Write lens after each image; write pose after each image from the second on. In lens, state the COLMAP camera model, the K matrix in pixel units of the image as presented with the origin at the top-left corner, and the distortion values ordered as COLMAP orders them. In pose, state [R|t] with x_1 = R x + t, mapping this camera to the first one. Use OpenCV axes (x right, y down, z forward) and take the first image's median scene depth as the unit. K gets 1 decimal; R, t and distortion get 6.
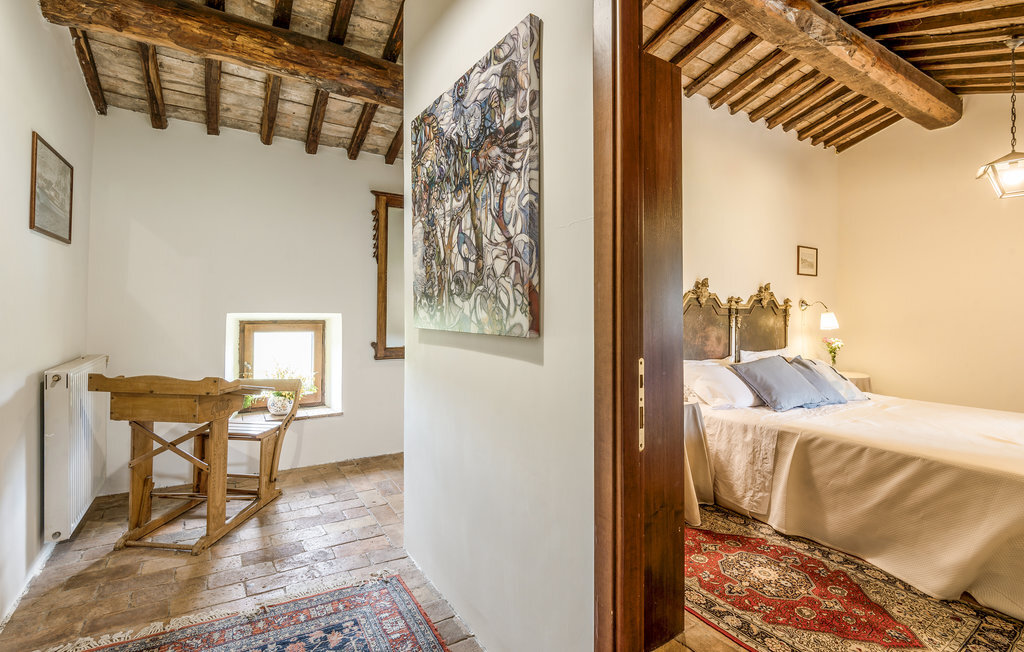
lens RADIAL K [[490.2, 0, 510.7], [0, 490.2, 303.2], [0, 0, 1]] dist [0.000221, 0.000096]
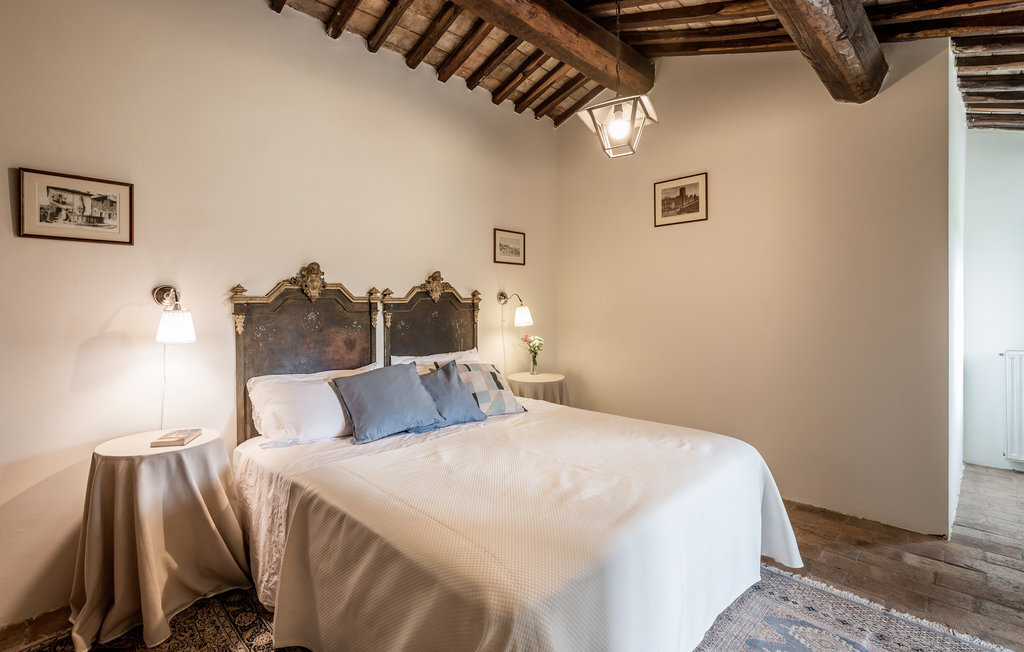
lens RADIAL K [[471.1, 0, 512.3], [0, 471.1, 311.8], [0, 0, 1]] dist [-0.000245, -0.000193]
pose [[0.975674, -0.018550, 0.218442, 0.471180], [0.013470, 0.999604, 0.024724, 0.008511], [-0.218814, -0.021180, 0.975537, 0.208019]]
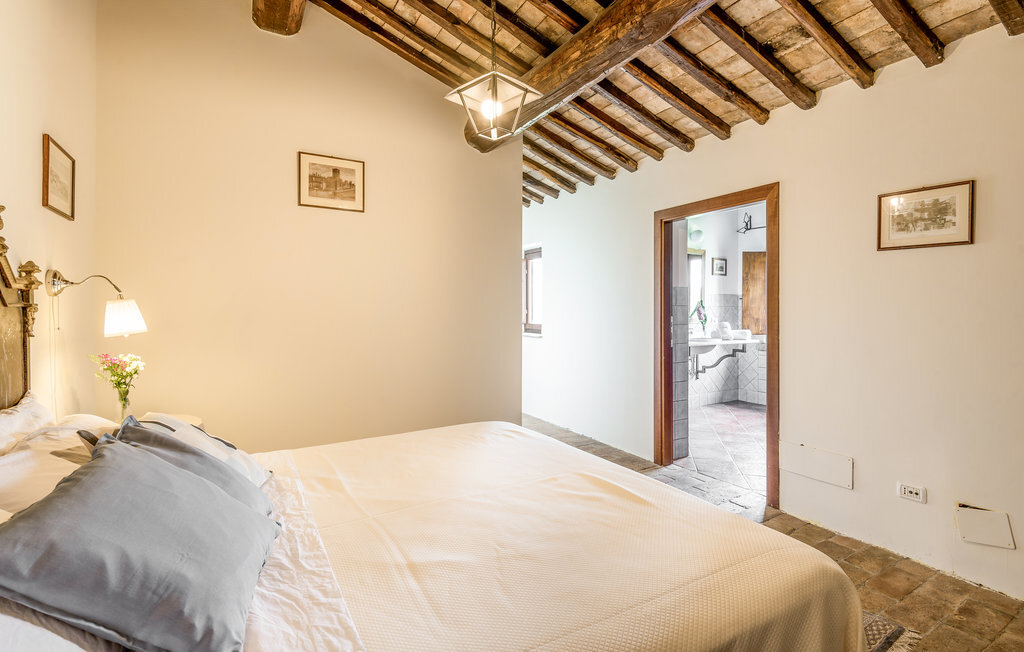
lens RADIAL K [[471.1, 0, 512.3], [0, 471.1, 311.8], [0, 0, 1]] dist [-0.000245, -0.000193]
pose [[0.019540, -0.019653, 0.999616, 0.224813], [-0.015728, 0.999677, 0.019962, 0.016518], [-0.999685, -0.016112, 0.019224, 0.659566]]
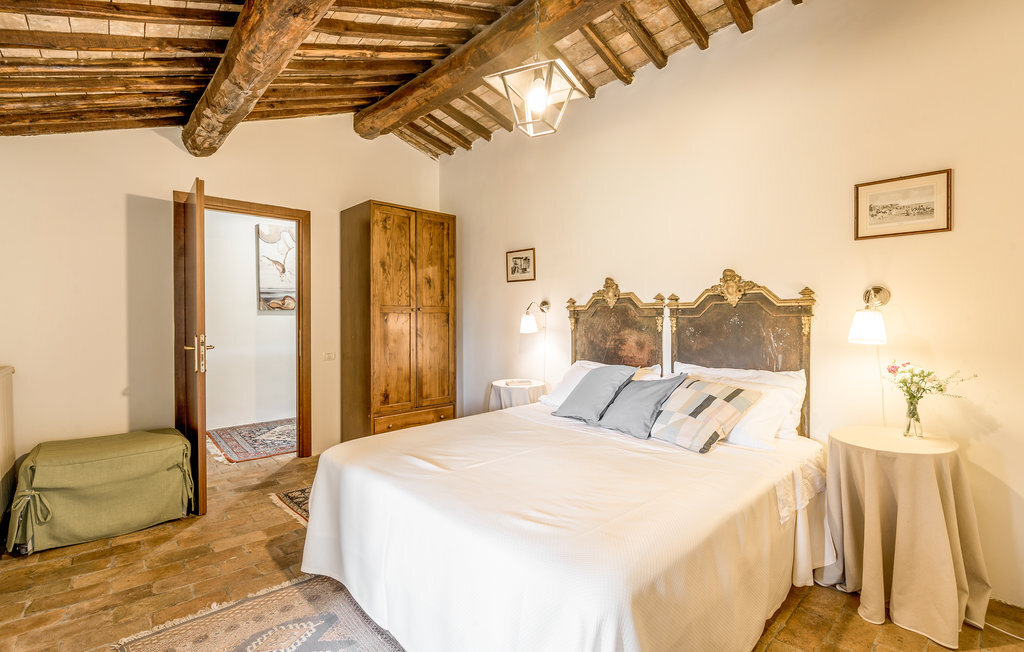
lens RADIAL K [[476.0, 0, 506.3], [0, 476.0, 320.1], [0, 0, 1]] dist [0.000337, -0.000077]
pose [[0.152071, 0.000139, -0.988369, 1.126416], [0.025642, 0.999663, 0.004086, 0.018853], [0.988037, -0.025965, 0.152017, 0.586903]]
